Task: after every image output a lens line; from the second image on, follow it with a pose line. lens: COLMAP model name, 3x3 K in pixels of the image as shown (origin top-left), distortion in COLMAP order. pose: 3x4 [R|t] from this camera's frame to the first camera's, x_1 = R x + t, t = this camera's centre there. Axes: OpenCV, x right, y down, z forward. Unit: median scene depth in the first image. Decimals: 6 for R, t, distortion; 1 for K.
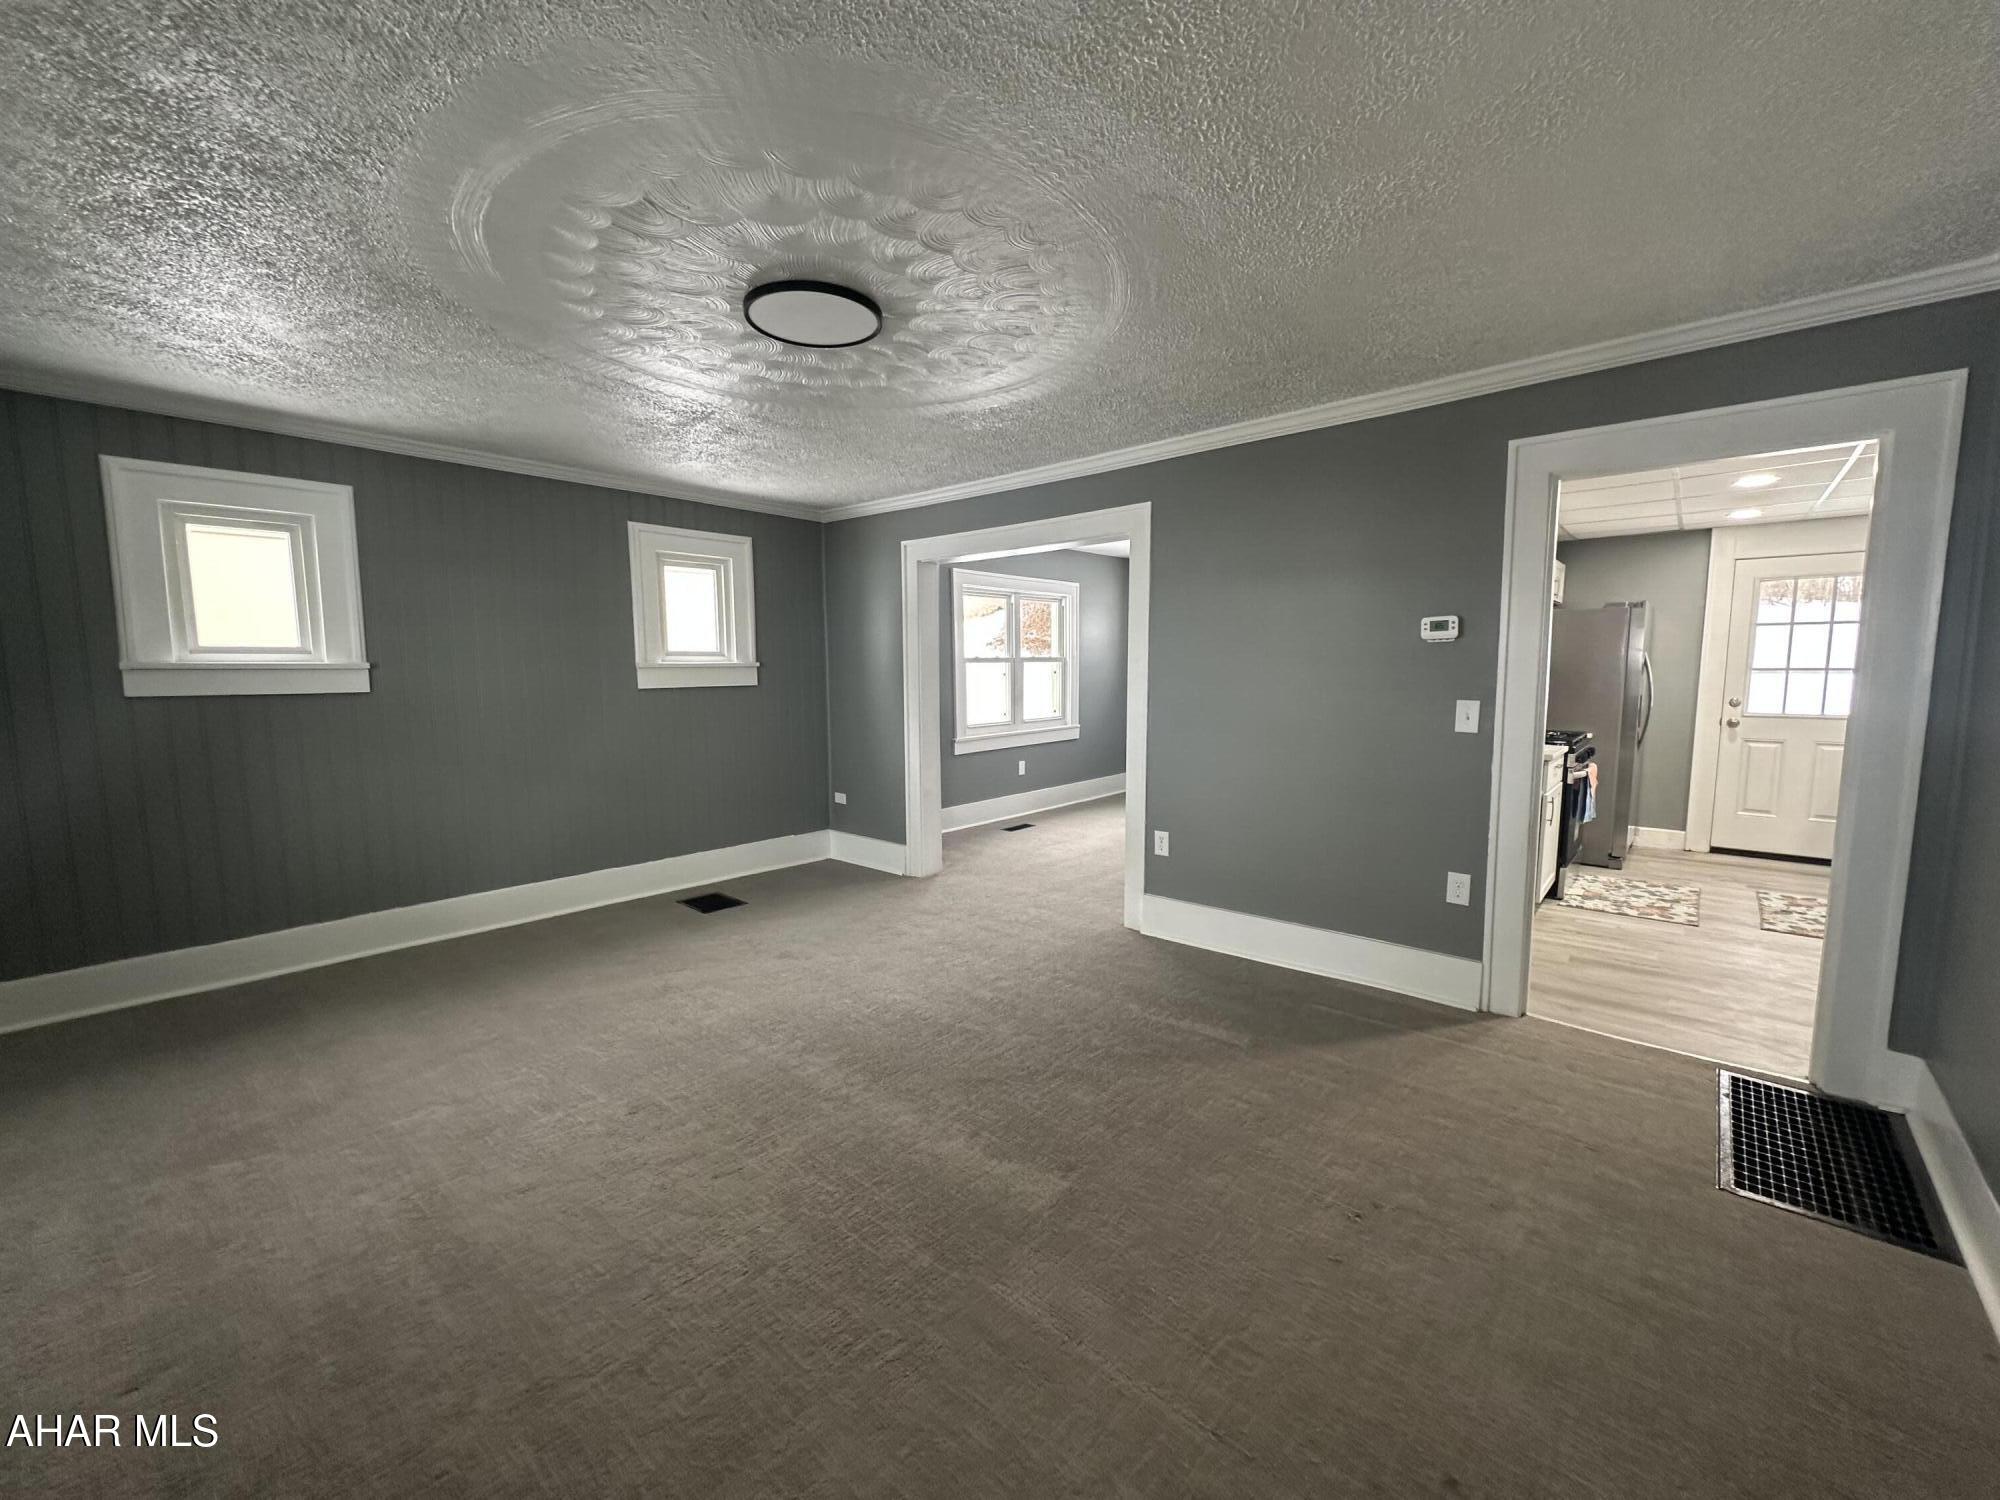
lens RADIAL K [[797.4, 0, 999.9], [0, 797.4, 749.0], [0, 0, 1]] dist [-0.003226, -0.000234]
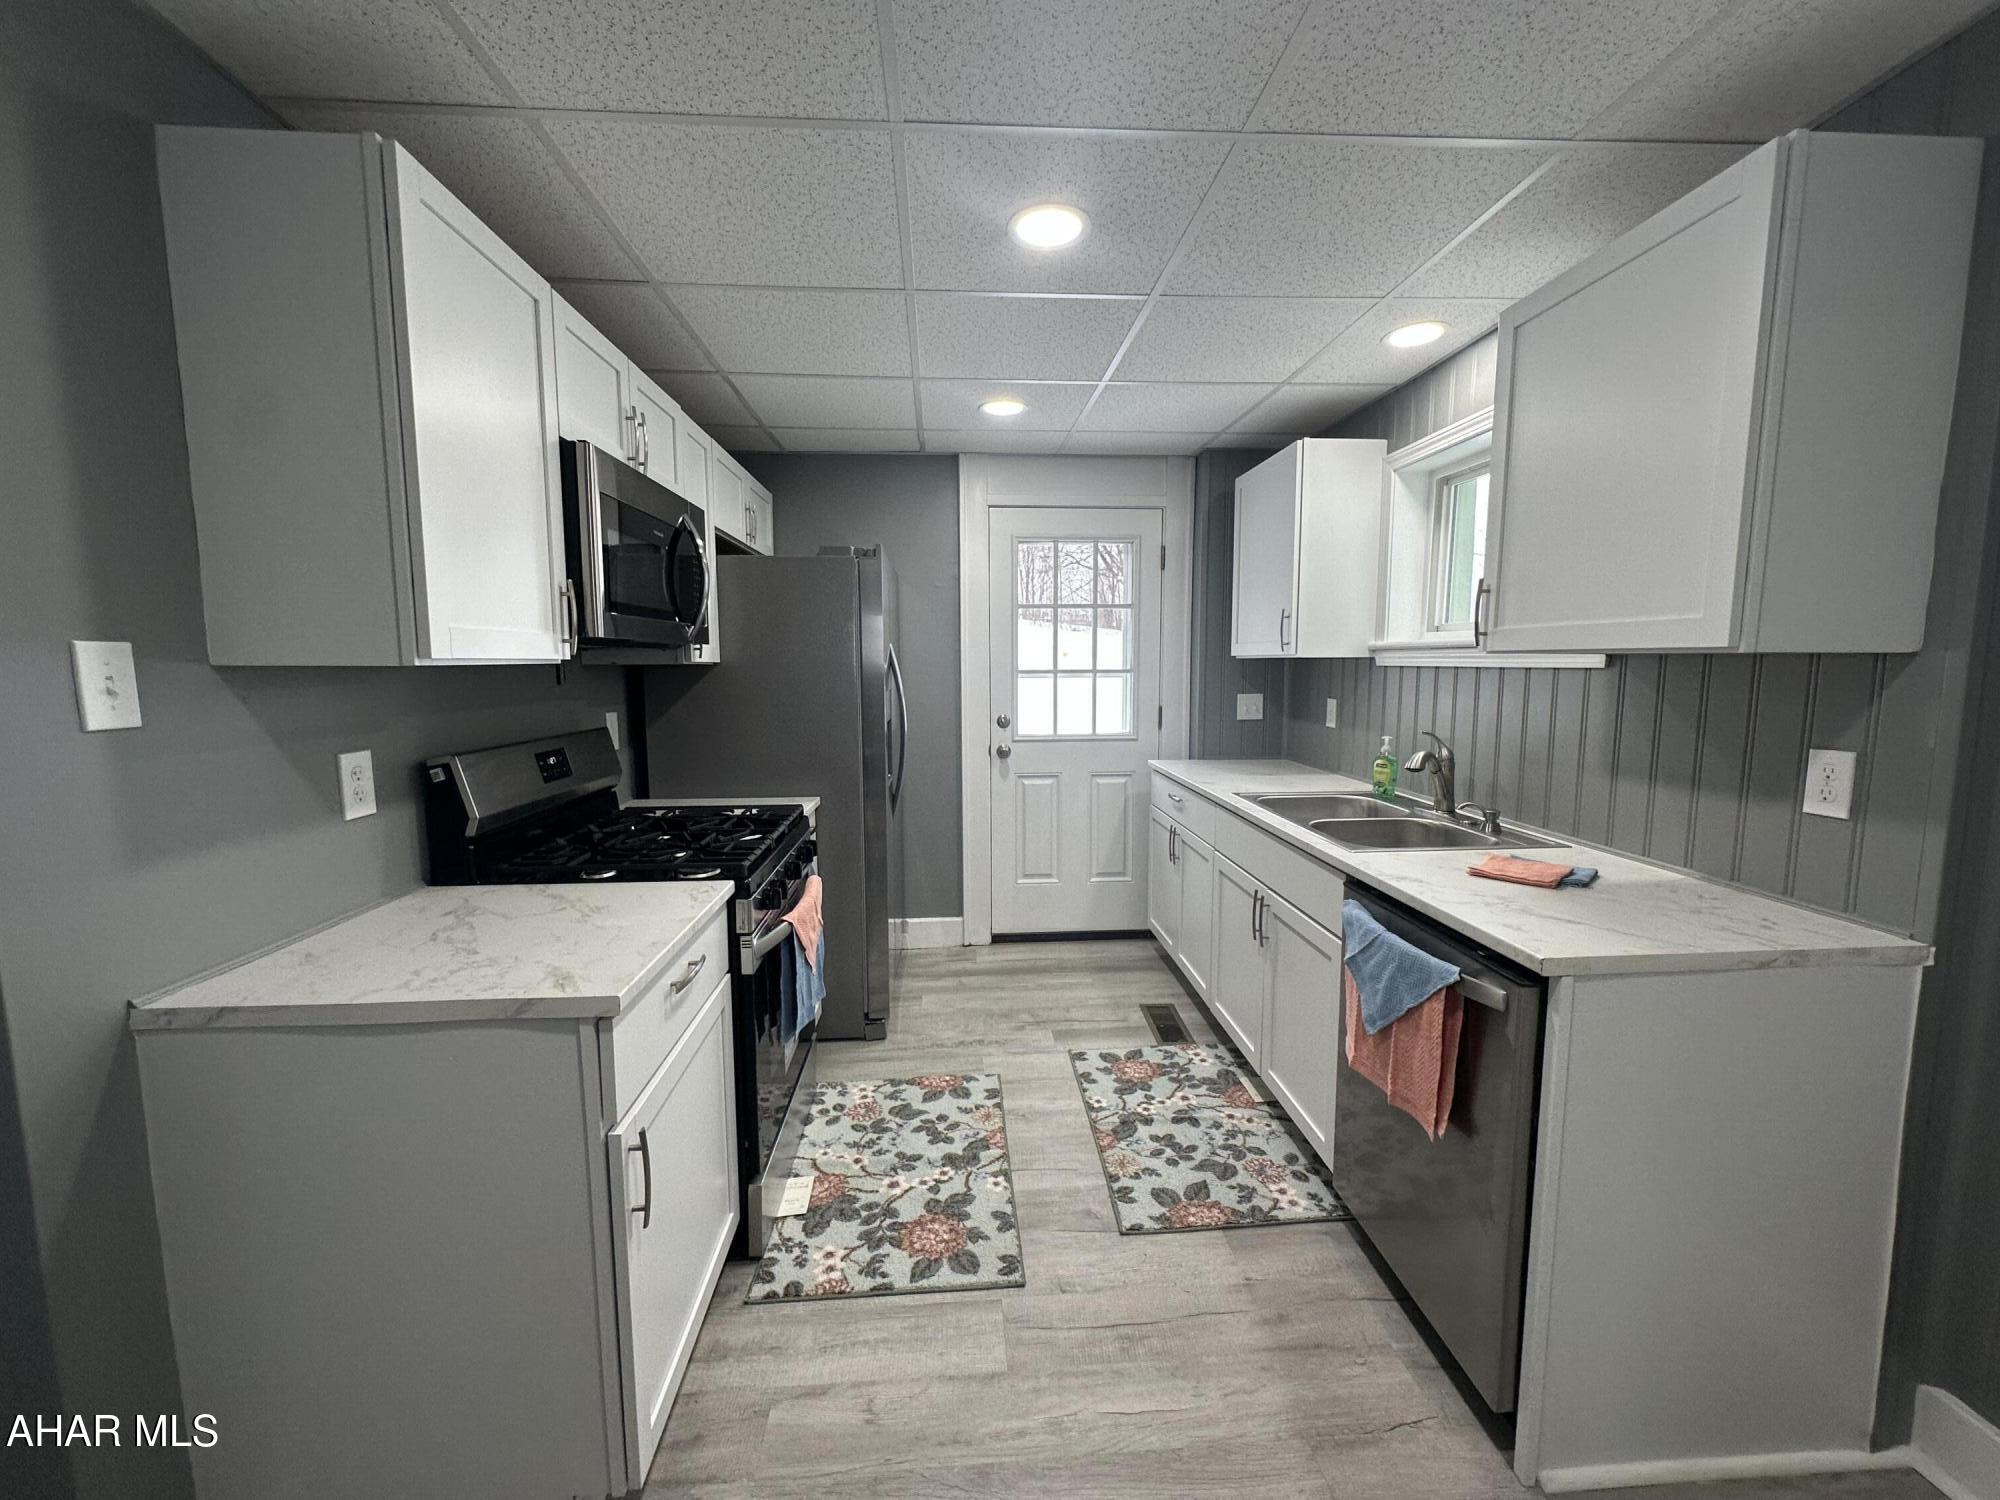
lens RADIAL K [[797.4, 0, 999.9], [0, 797.4, 749.0], [0, 0, 1]] dist [-0.003226, -0.000234]
pose [[0.703313, -0.075420, 0.706869, 0.451775], [0.076810, 0.996597, 0.029908, -0.056828], [-0.706719, 0.033260, 0.706712, 0.535970]]
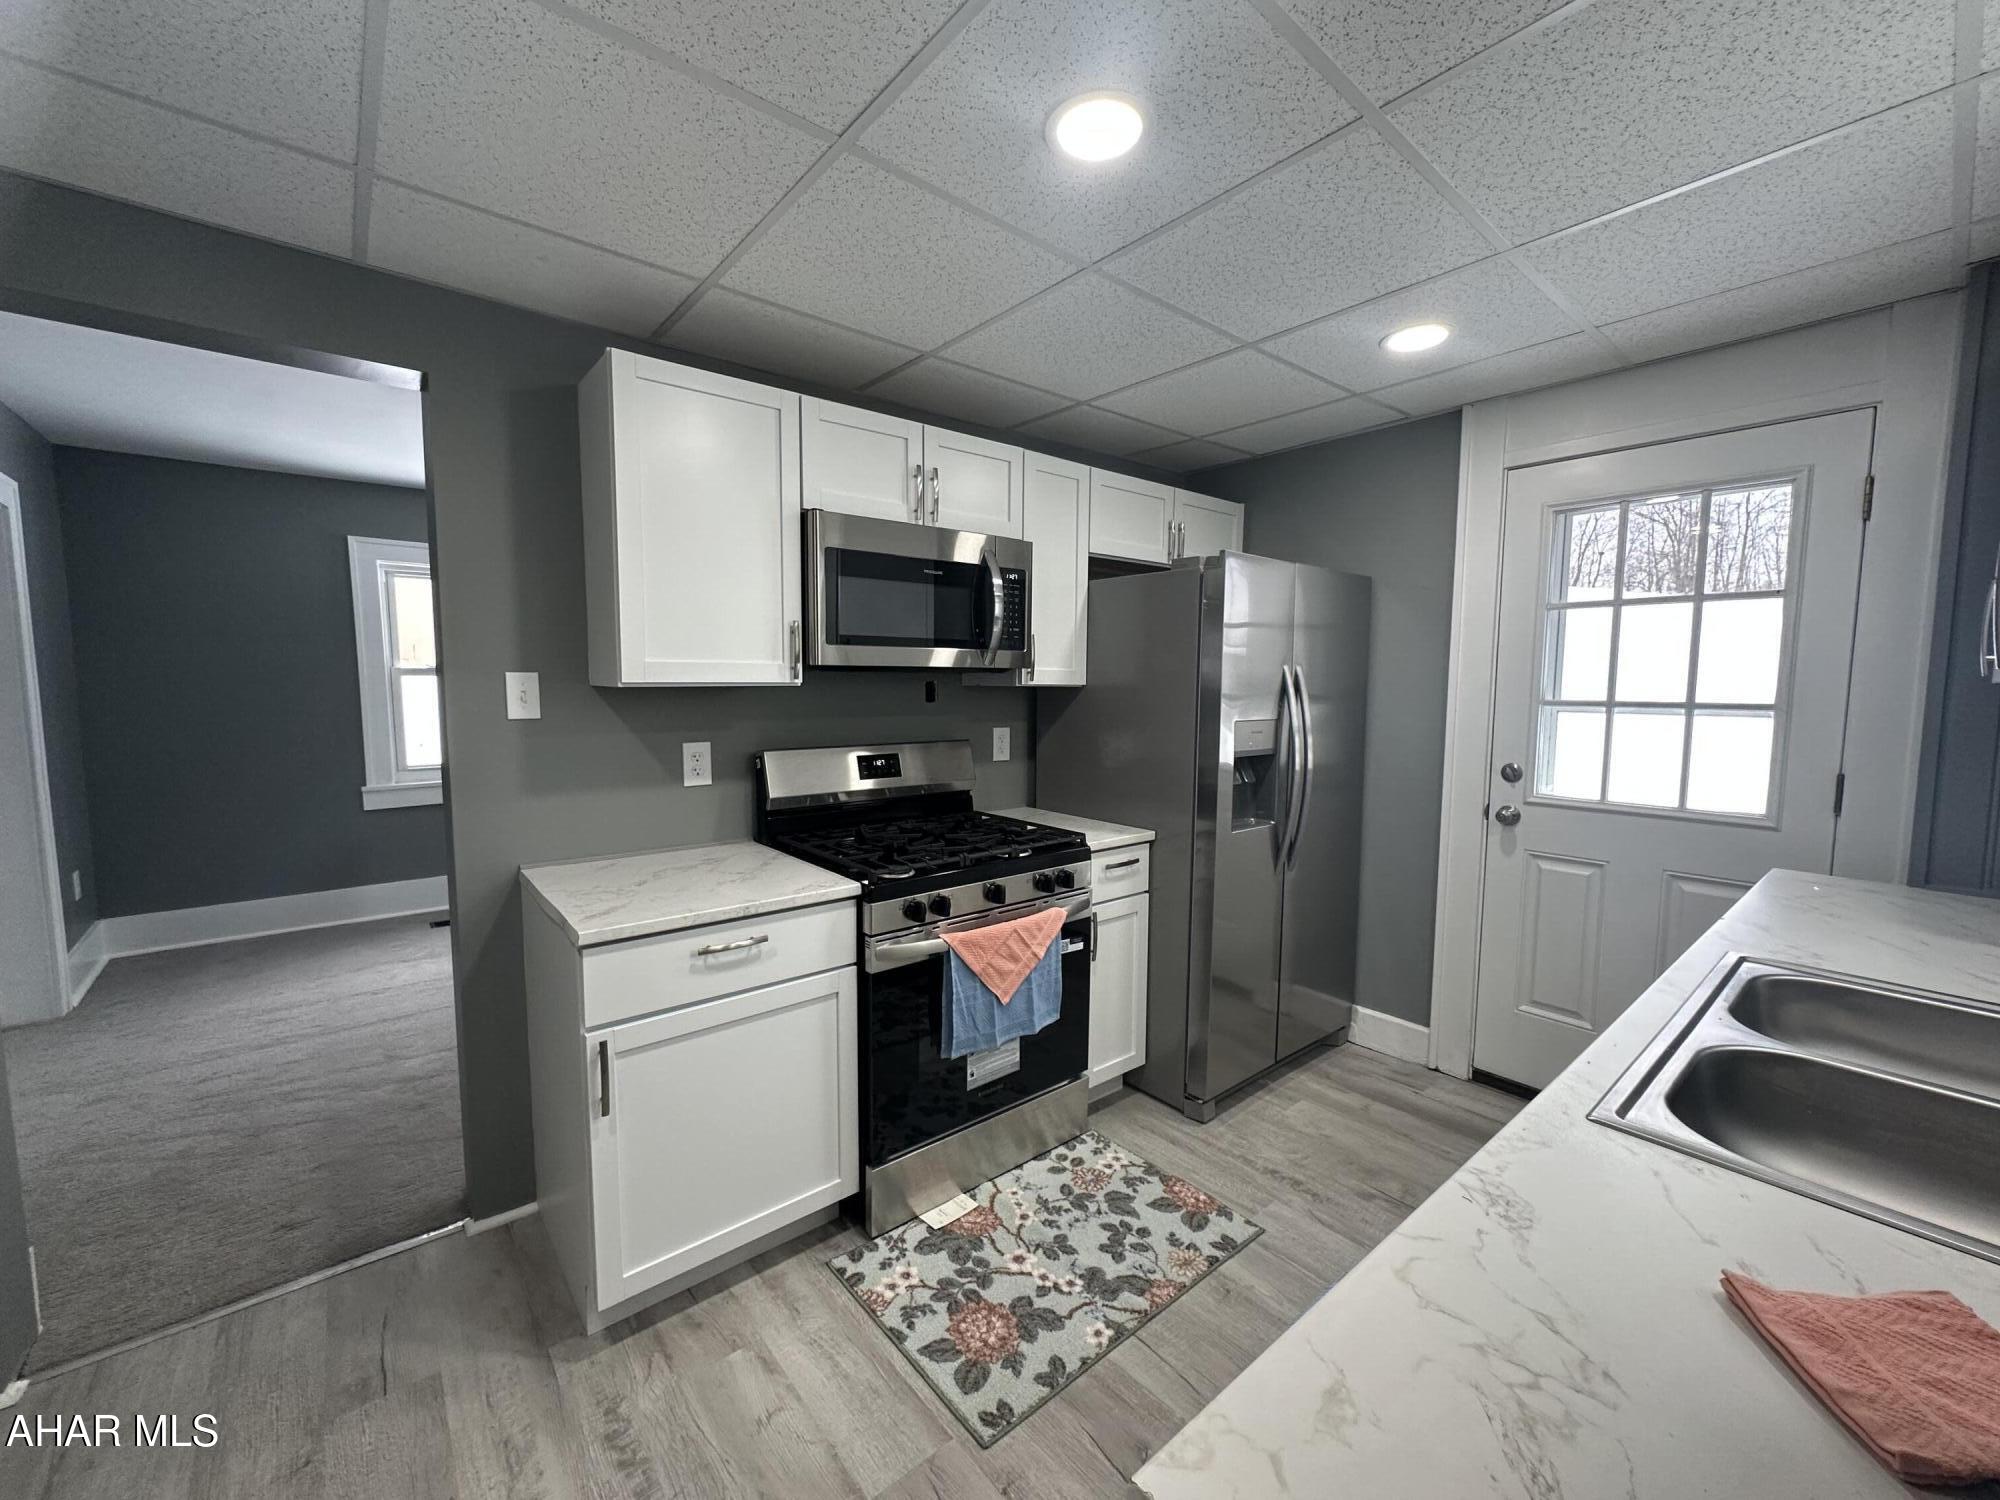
lens RADIAL K [[797.4, 0, 999.9], [0, 797.4, 749.0], [0, 0, 1]] dist [-0.003226, -0.000234]
pose [[0.988621, 0.022517, -0.148731, 0.709293], [-0.025488, 0.999511, -0.018096, -0.057584], [0.148251, 0.021681, 0.988712, 0.498371]]
